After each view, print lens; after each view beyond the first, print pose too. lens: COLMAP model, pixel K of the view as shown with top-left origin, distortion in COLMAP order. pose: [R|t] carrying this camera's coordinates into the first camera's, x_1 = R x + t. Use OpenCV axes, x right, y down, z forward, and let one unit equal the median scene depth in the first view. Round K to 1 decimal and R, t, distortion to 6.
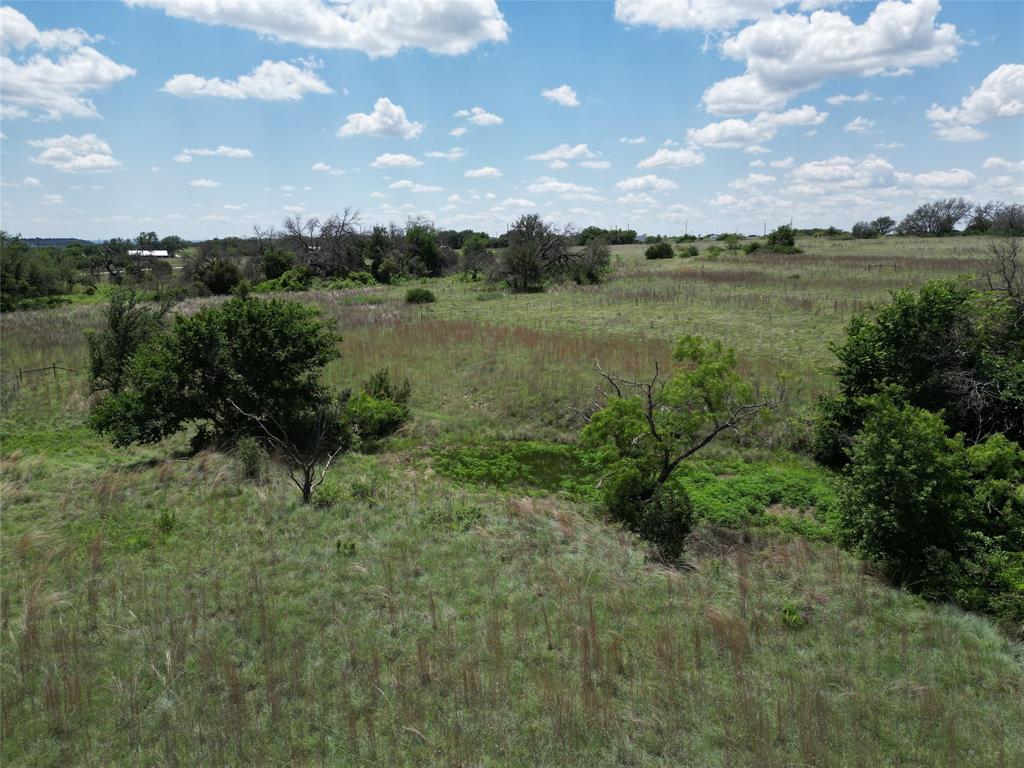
lens RADIAL K [[721.3, 0, 516.3], [0, 721.3, 383.7], [0, 0, 1]] dist [0.077150, -0.073047]
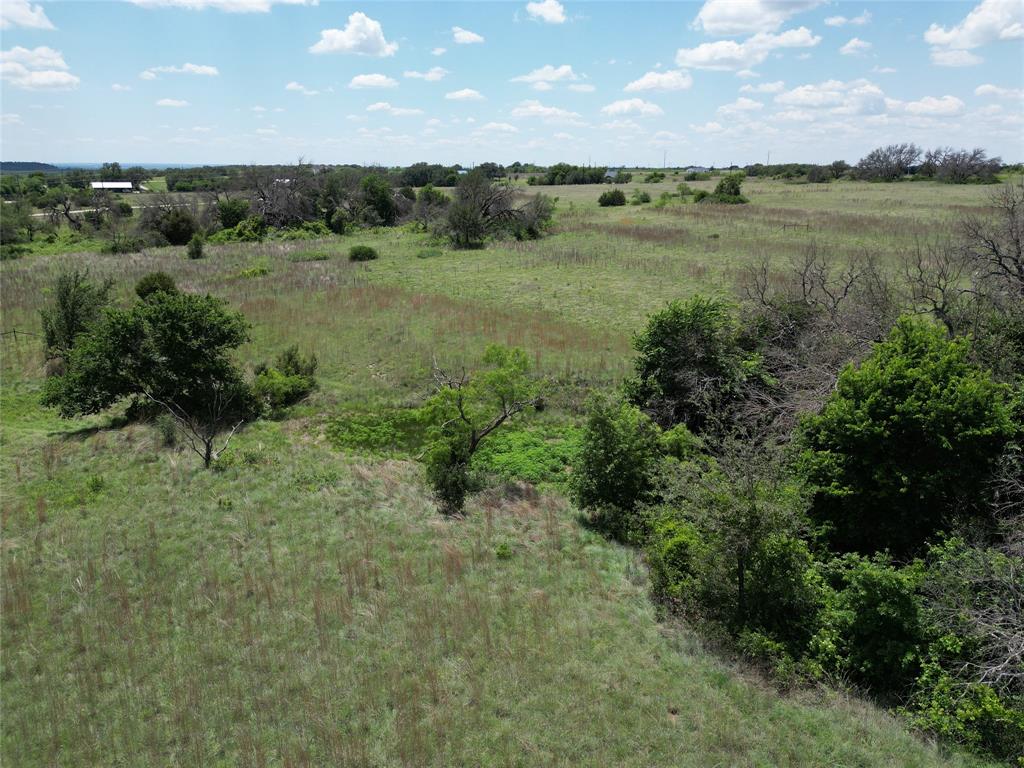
lens RADIAL K [[721.3, 0, 516.3], [0, 721.3, 383.7], [0, 0, 1]] dist [0.077150, -0.073047]
pose [[0.999675, 0.000711, 0.025468, 0.134139], [-0.003094, 0.995601, 0.093643, -0.063958], [-0.025289, -0.093692, 0.995280, -0.177701]]
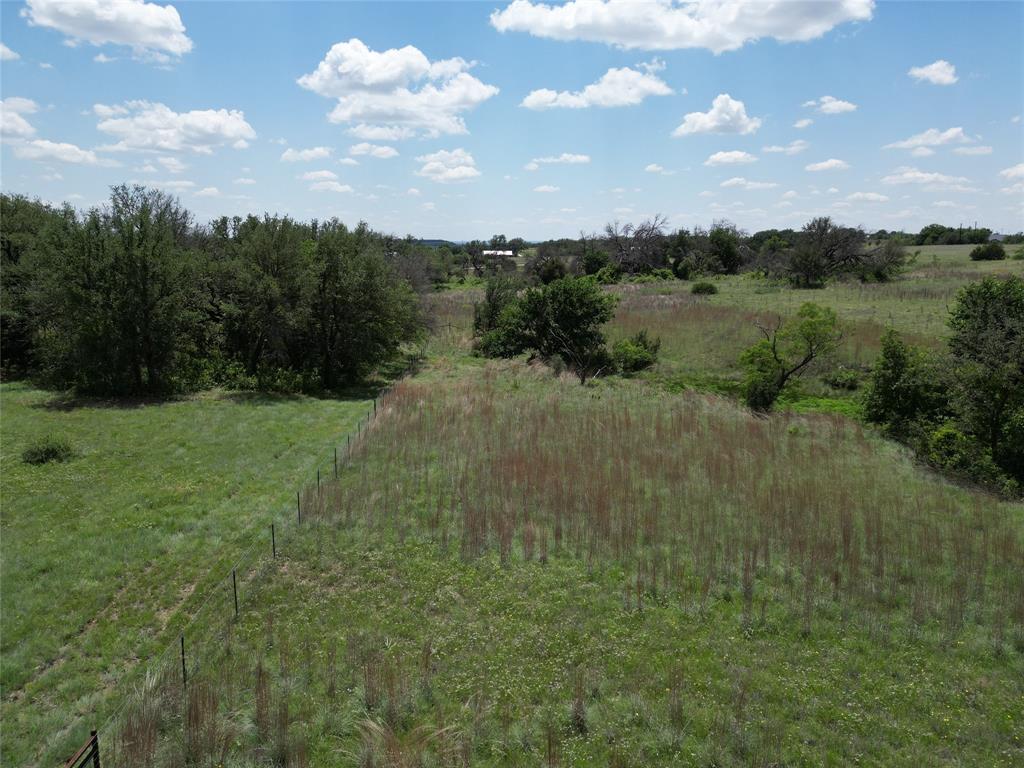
lens RADIAL K [[721.3, 0, 516.3], [0, 721.3, 383.7], [0, 0, 1]] dist [0.077150, -0.073047]
pose [[0.908388, 0.083396, -0.409728, 0.181151], [-0.083331, 0.996358, 0.018050, 0.078316], [0.409741, 0.017747, 0.912029, -0.436200]]
